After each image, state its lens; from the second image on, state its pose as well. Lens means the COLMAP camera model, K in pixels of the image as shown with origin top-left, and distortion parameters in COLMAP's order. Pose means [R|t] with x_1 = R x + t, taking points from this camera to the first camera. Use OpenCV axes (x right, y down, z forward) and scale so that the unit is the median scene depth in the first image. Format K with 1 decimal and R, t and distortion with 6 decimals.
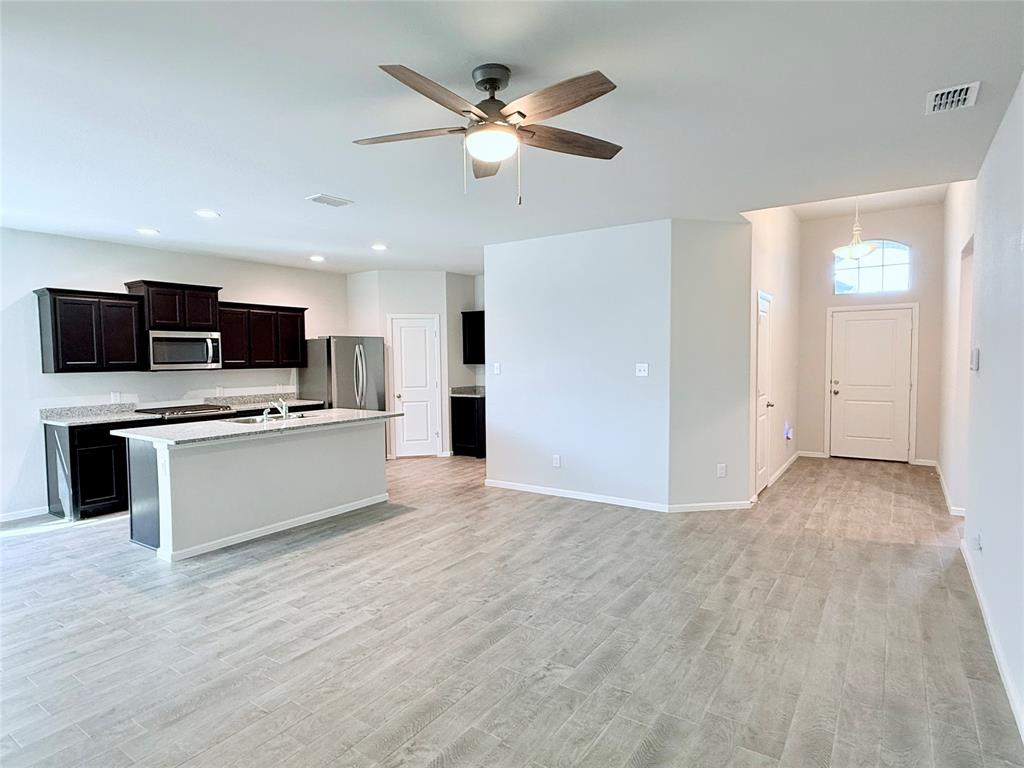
lens RADIAL K [[565.0, 0, 511.7], [0, 565.0, 391.5], [0, 0, 1]] dist [-0.002094, 0.001033]
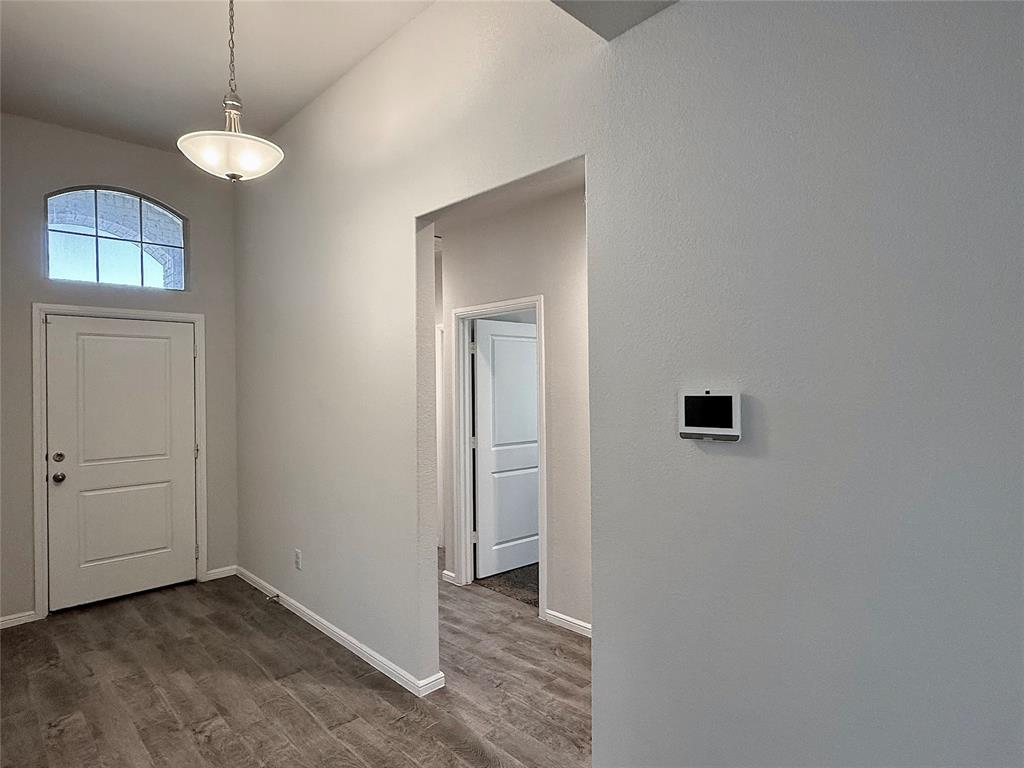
lens RADIAL K [[565.0, 0, 510.4], [0, 565.0, 389.2], [0, 0, 1]] dist [-0.002094, 0.001033]
pose [[0.195137, 0.004087, 0.980768, 0.275494], [0.070567, 0.997341, -0.018196, -0.062543], [-0.978234, 0.072761, 0.194329, 0.832623]]
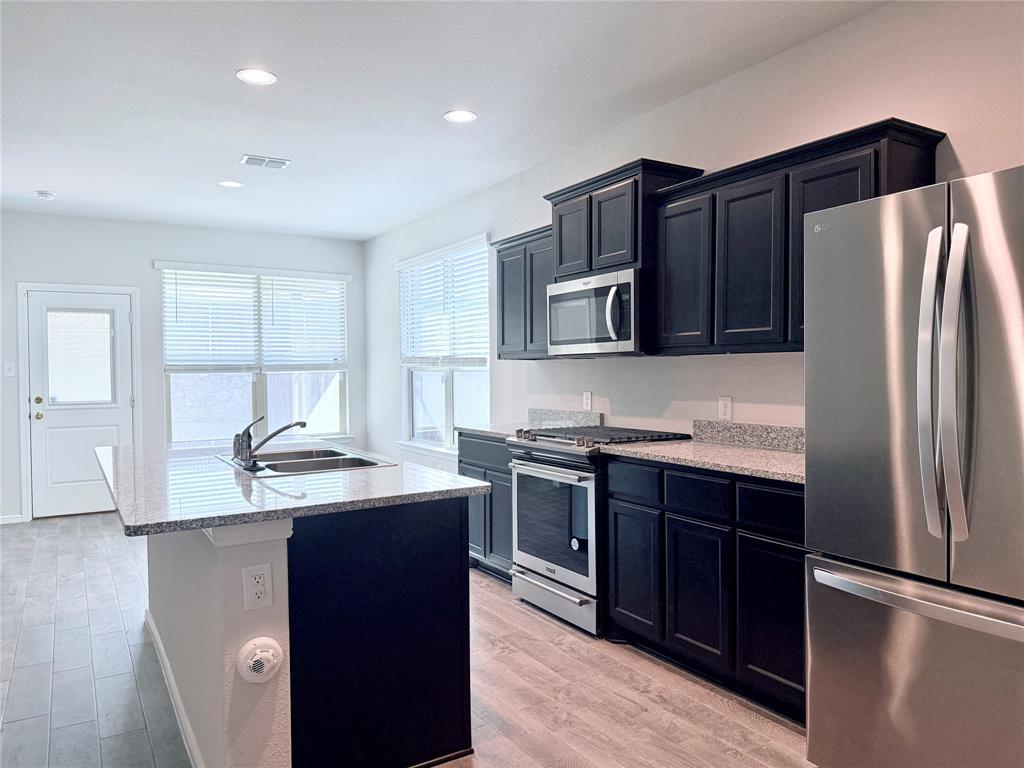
lens RADIAL K [[723.7, 0, 506.1], [0, 723.7, 382.6], [0, 0, 1]] dist [0.073562, -0.089078]
pose [[-0.412622, 0.031002, -0.910374, 0.042687], [-0.044858, 0.997516, 0.054302, -0.057583], [0.909797, 0.063243, -0.410207, 1.520240]]
